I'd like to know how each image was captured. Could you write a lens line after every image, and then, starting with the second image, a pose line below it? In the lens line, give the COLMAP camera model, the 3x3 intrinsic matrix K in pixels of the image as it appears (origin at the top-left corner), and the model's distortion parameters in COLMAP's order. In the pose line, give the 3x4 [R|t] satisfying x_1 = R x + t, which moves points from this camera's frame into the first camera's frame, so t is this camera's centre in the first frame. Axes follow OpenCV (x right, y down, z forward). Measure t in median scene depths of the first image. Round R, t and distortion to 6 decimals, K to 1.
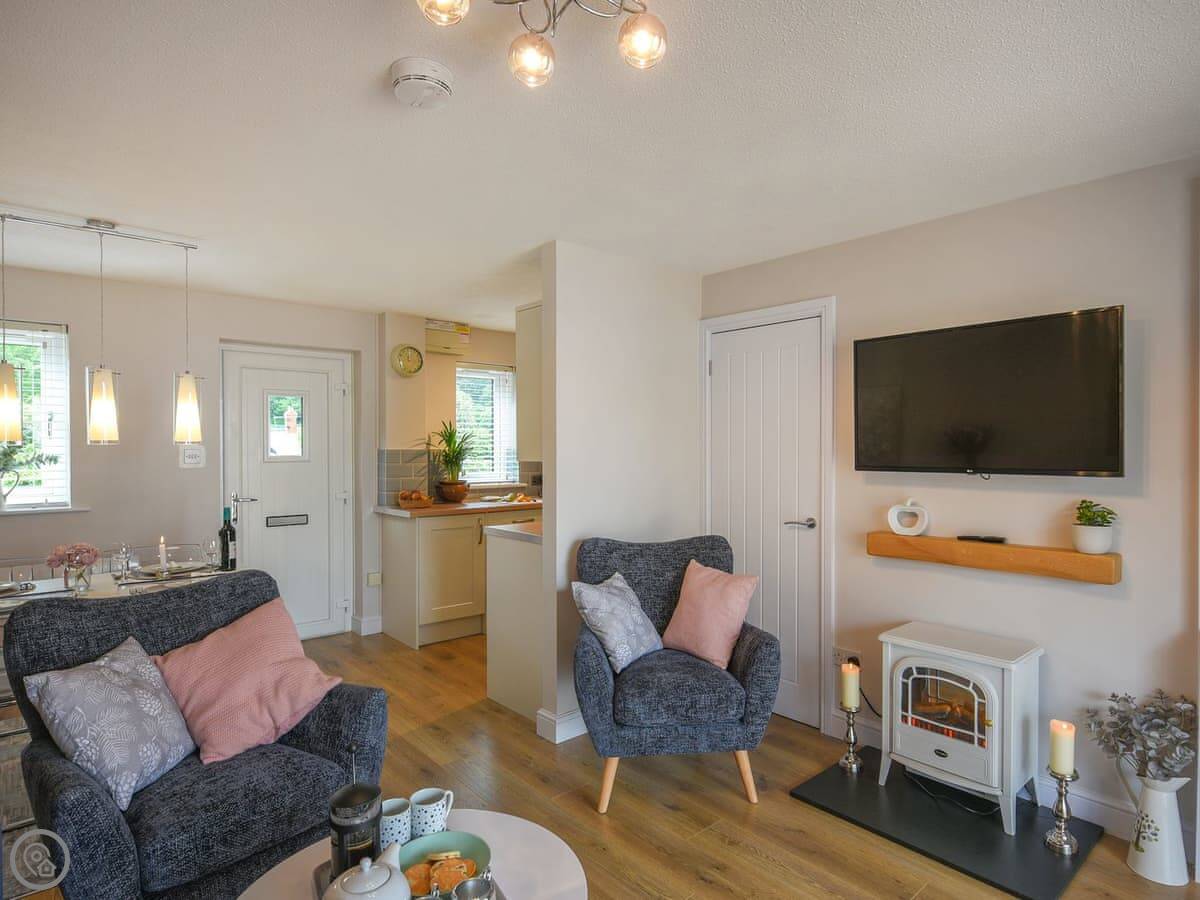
lens RADIAL K [[671.5, 0, 630.9], [0, 671.5, 452.5], [0, 0, 1]] dist [-0.008729, 0.002032]
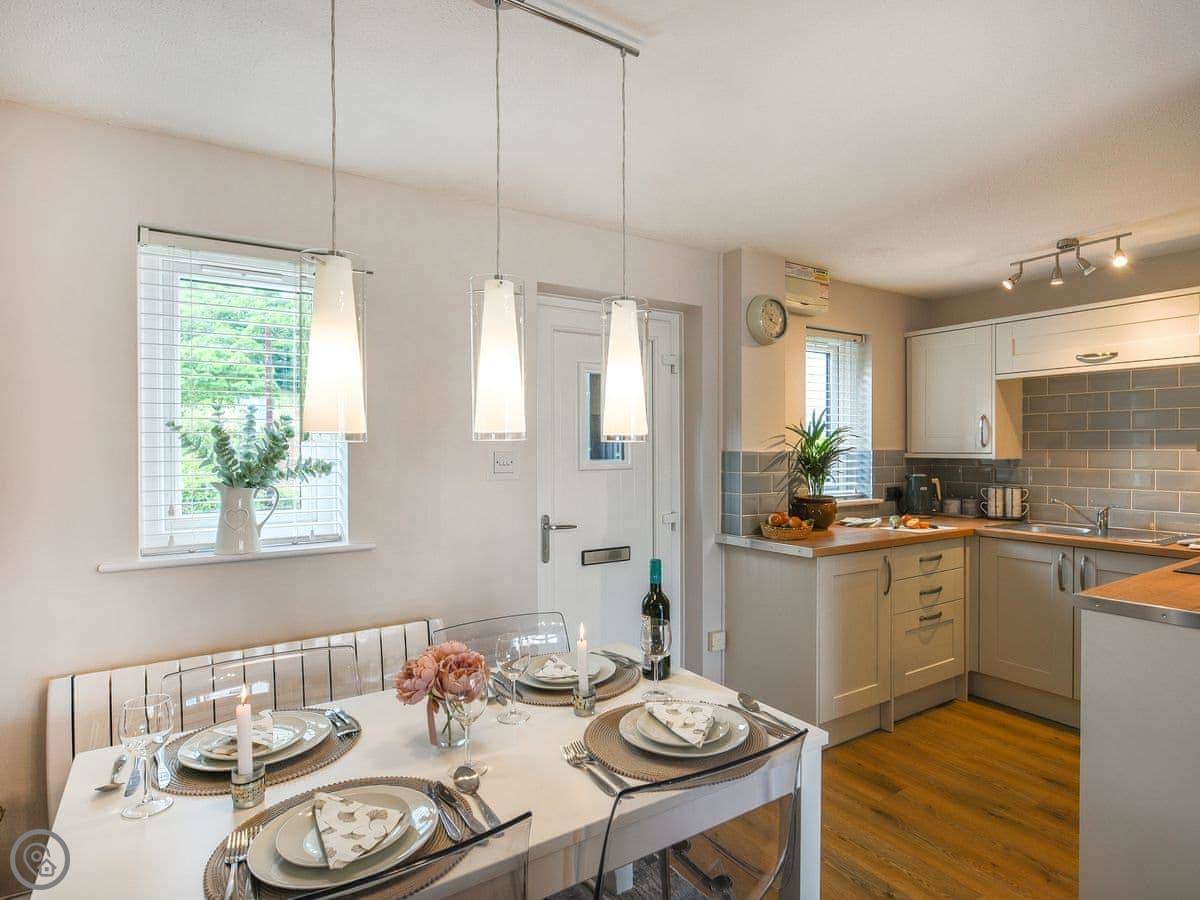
lens RADIAL K [[671.5, 0, 646.5], [0, 671.5, 456.5], [0, 0, 1]] dist [-0.008729, 0.002032]
pose [[0.991218, -0.000784, -0.132237, -0.368954], [0.001187, 0.999995, 0.002969, -0.001537], [0.132234, -0.003100, 0.991214, 0.318319]]
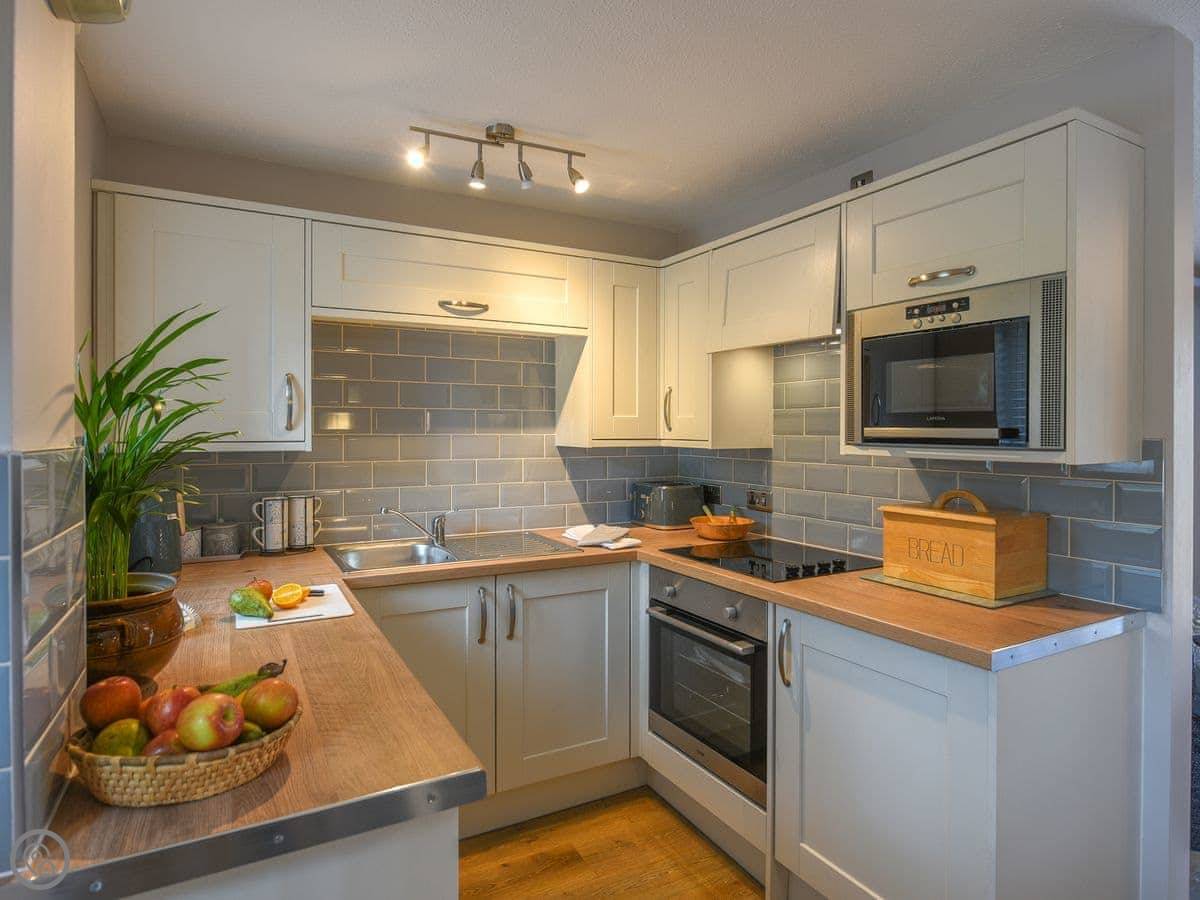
lens RADIAL K [[671.5, 0, 605.5], [0, 671.5, 433.5], [0, 0, 1]] dist [-0.008729, 0.002032]
pose [[0.237944, -0.008089, 0.971245, -0.464836], [0.006338, 0.999957, 0.006775, -0.009471], [-0.971258, 0.004544, 0.237985, 0.838989]]
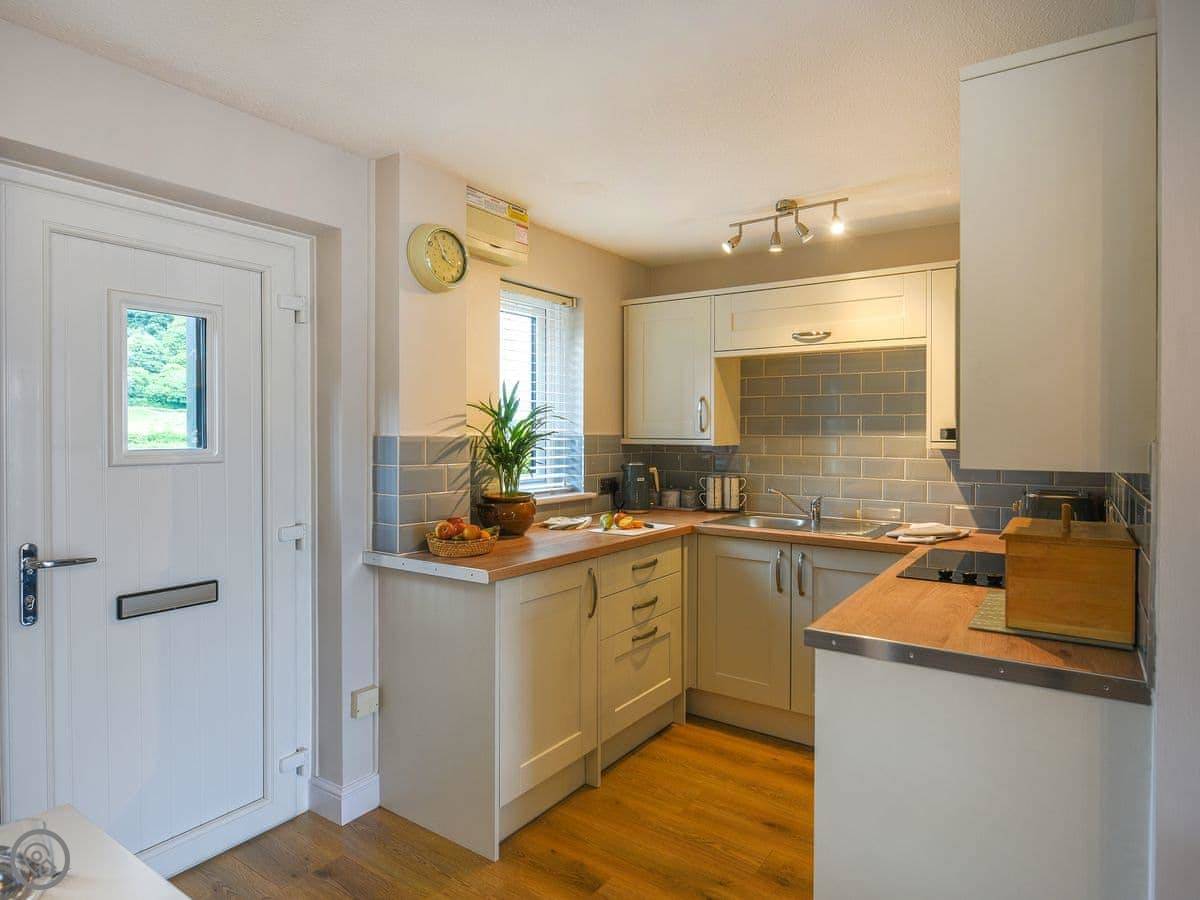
lens RADIAL K [[671.5, 0, 666.2], [0, 671.5, 440.1], [0, 0, 1]] dist [-0.008729, 0.002032]
pose [[0.962289, 0.000734, 0.272027, -0.309733], [-0.001405, 0.999996, 0.002271, -0.003054], [-0.272025, -0.002567, 0.962287, 0.480436]]
